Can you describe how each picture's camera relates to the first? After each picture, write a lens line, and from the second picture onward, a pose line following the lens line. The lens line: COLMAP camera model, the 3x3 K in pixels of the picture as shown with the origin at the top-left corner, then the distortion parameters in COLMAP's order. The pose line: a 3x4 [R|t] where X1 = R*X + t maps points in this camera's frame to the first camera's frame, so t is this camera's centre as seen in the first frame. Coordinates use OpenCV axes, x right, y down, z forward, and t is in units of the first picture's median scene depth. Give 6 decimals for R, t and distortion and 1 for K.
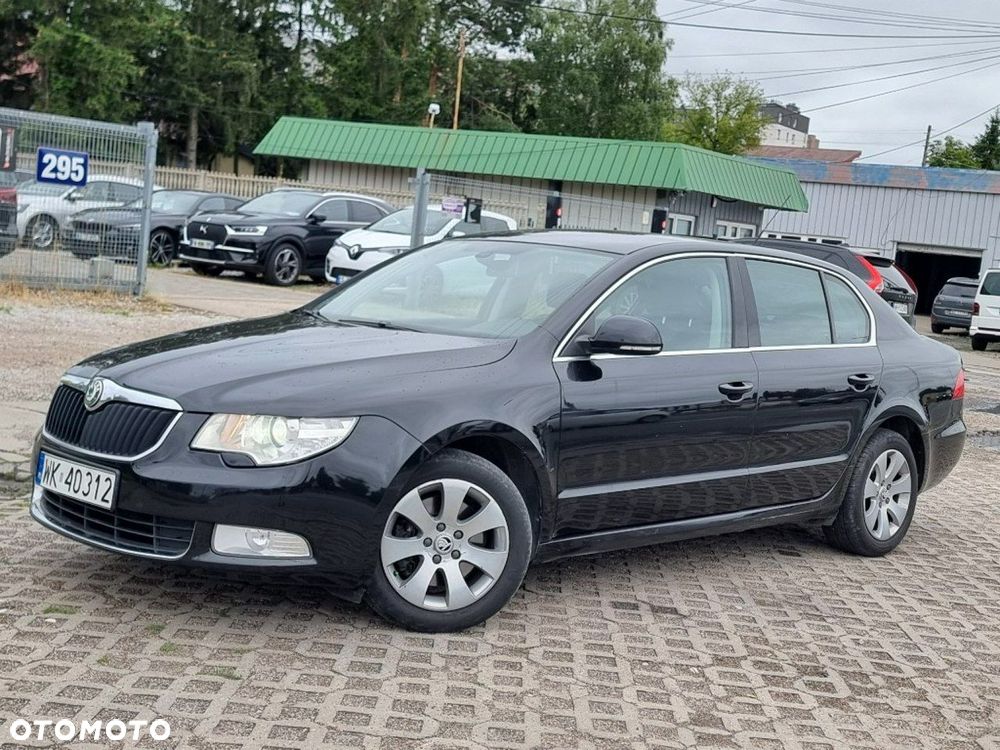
lens RADIAL K [[1352.2, 0, 503.7], [0, 1352.2, 379.1], [0, 0, 1]] dist [0.076777, 0.000000]
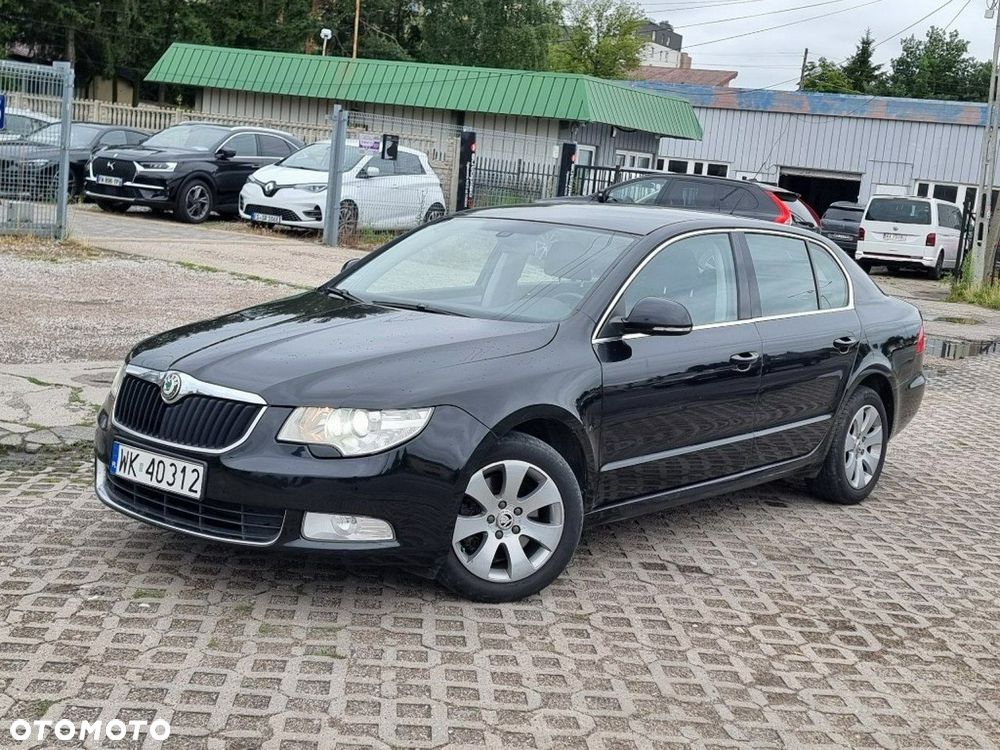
lens RADIAL K [[1352.2, 0, 497.0], [0, 1352.2, 367.4], [0, 0, 1]] dist [0.076777, 0.000000]
pose [[0.995943, -0.019135, 0.087923, -0.101750], [0.014511, 0.998492, 0.052939, -0.039732], [-0.088804, -0.051448, 0.994720, -0.040997]]
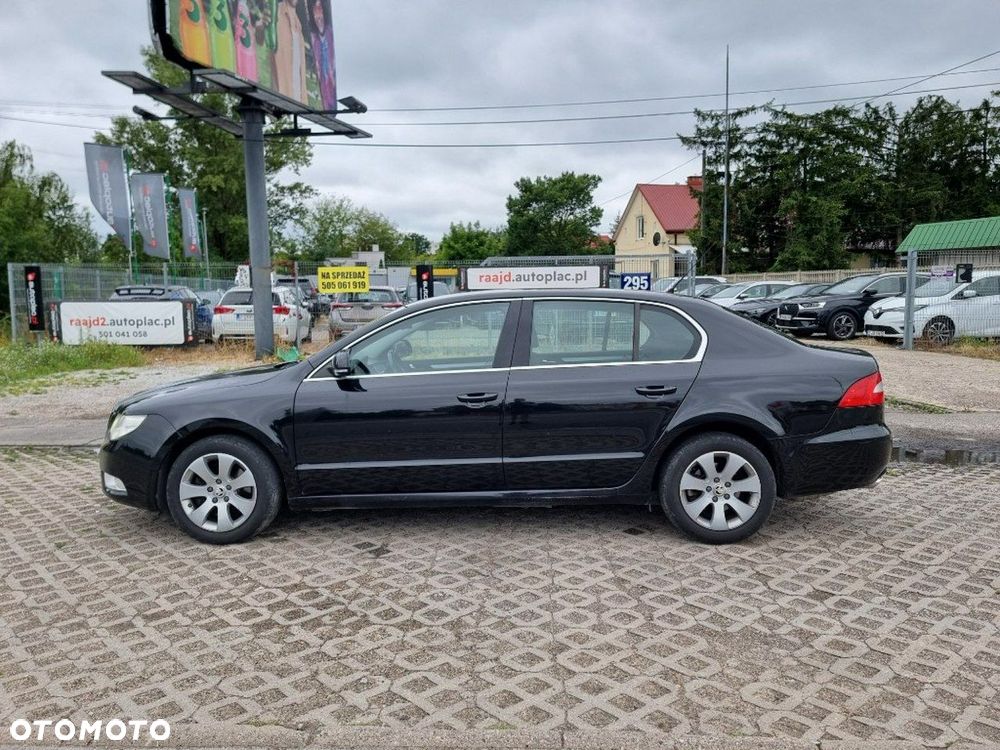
lens RADIAL K [[773.2, 0, 494.1], [0, 773.2, 367.9], [0, 0, 1]] dist [0.062504, -0.000847]
pose [[0.683558, -0.041542, -0.728713, 0.652690], [0.005827, 0.998658, -0.051465, 0.013813], [0.729873, 0.030933, 0.682883, 0.414348]]
